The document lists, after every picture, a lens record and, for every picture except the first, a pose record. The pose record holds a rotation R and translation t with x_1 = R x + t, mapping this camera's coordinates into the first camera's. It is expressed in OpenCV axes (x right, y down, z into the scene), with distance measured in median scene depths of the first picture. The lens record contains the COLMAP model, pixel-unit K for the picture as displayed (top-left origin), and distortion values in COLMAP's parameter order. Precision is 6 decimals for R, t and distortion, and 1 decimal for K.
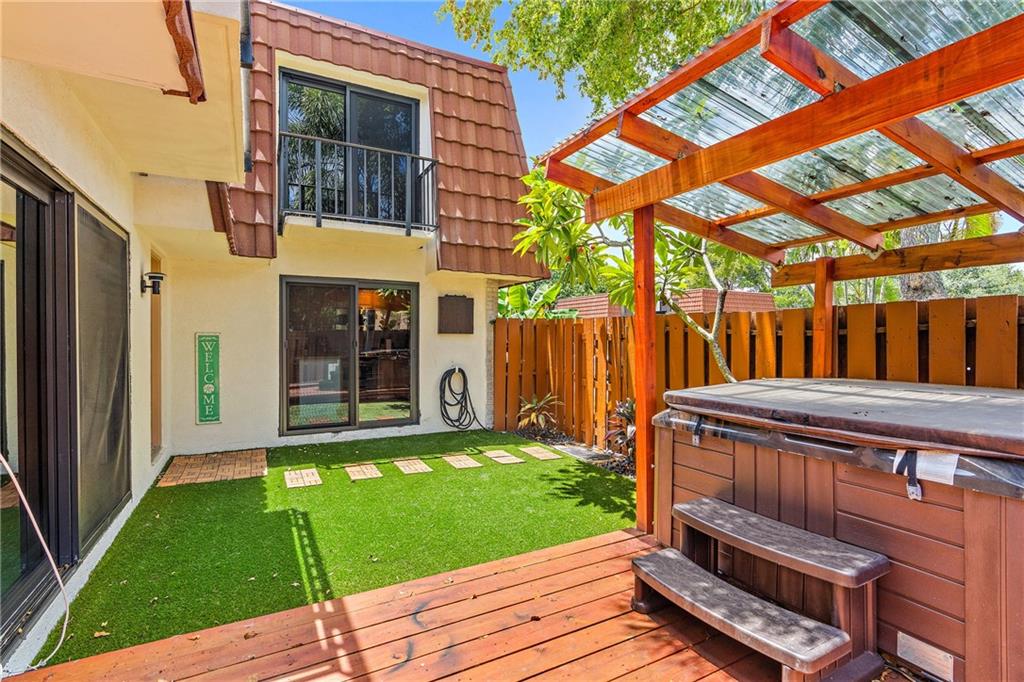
lens RADIAL K [[473.1, 0, 504.0], [0, 473.1, 333.4], [0, 0, 1]] dist [-0.024908, -0.000107]
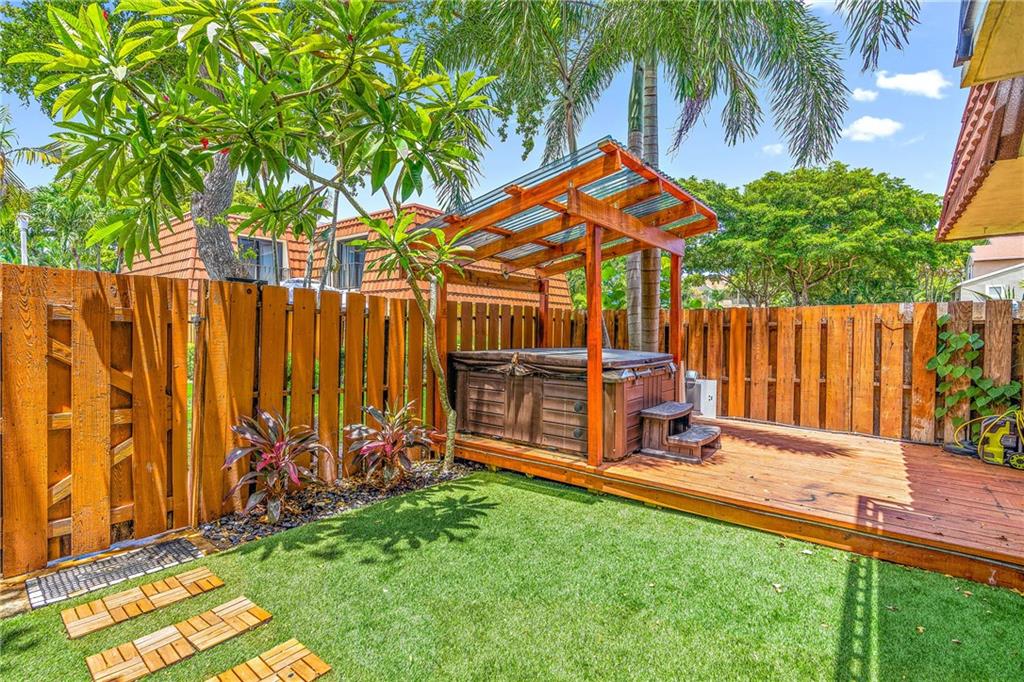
lens RADIAL K [[473.1, 0, 504.0], [0, 473.1, 333.4], [0, 0, 1]] dist [-0.024908, -0.000107]
pose [[-0.394134, -0.013673, 0.918951, -0.754178], [-0.018362, 0.999807, 0.007000, 0.027128], [-0.918870, -0.014115, -0.394309, 1.597337]]
